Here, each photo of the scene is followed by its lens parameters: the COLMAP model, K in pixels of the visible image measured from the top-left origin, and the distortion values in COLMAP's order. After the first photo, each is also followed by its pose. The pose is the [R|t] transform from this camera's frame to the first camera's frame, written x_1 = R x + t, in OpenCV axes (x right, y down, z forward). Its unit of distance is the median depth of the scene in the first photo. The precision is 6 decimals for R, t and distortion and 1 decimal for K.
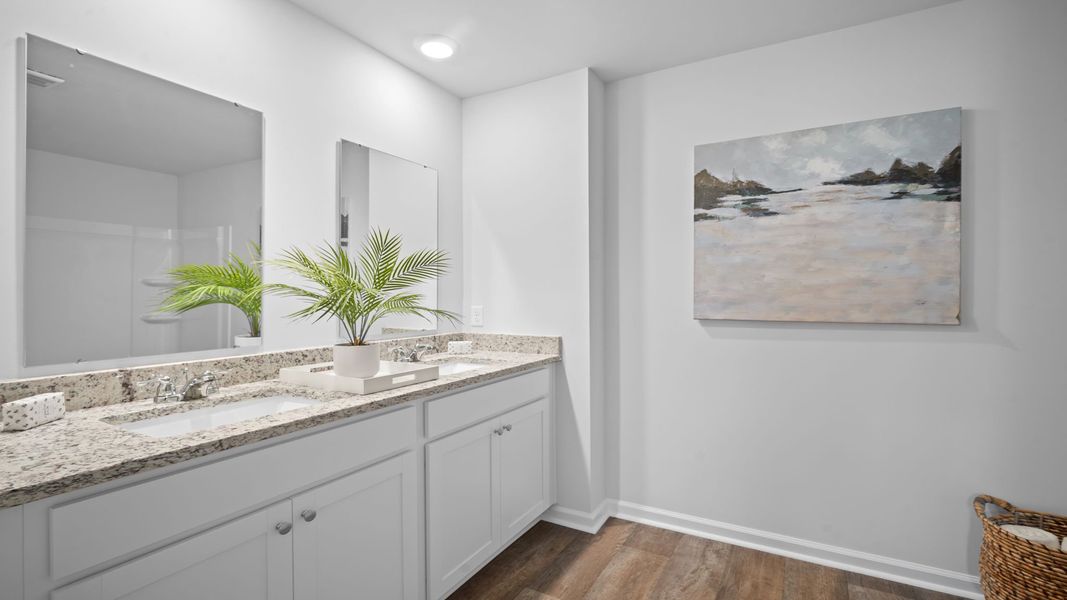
lens RADIAL K [[479.1, 0, 529.2], [0, 479.1, 297.8], [0, 0, 1]] dist [-0.019349, 0.005920]
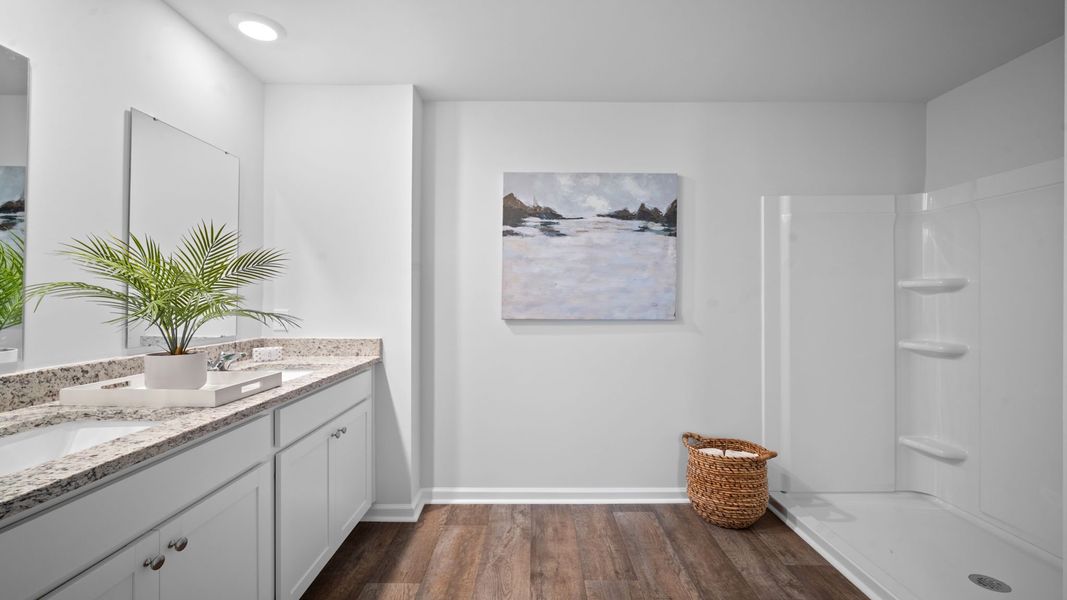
lens RADIAL K [[479.1, 0, 529.2], [0, 479.1, 297.8], [0, 0, 1]] dist [-0.019349, 0.005920]
pose [[0.865455, 0.006505, 0.500945, -0.223501], [-0.003768, 0.999972, -0.006475, -0.000565], [-0.500973, 0.003716, 0.865455, -0.063974]]
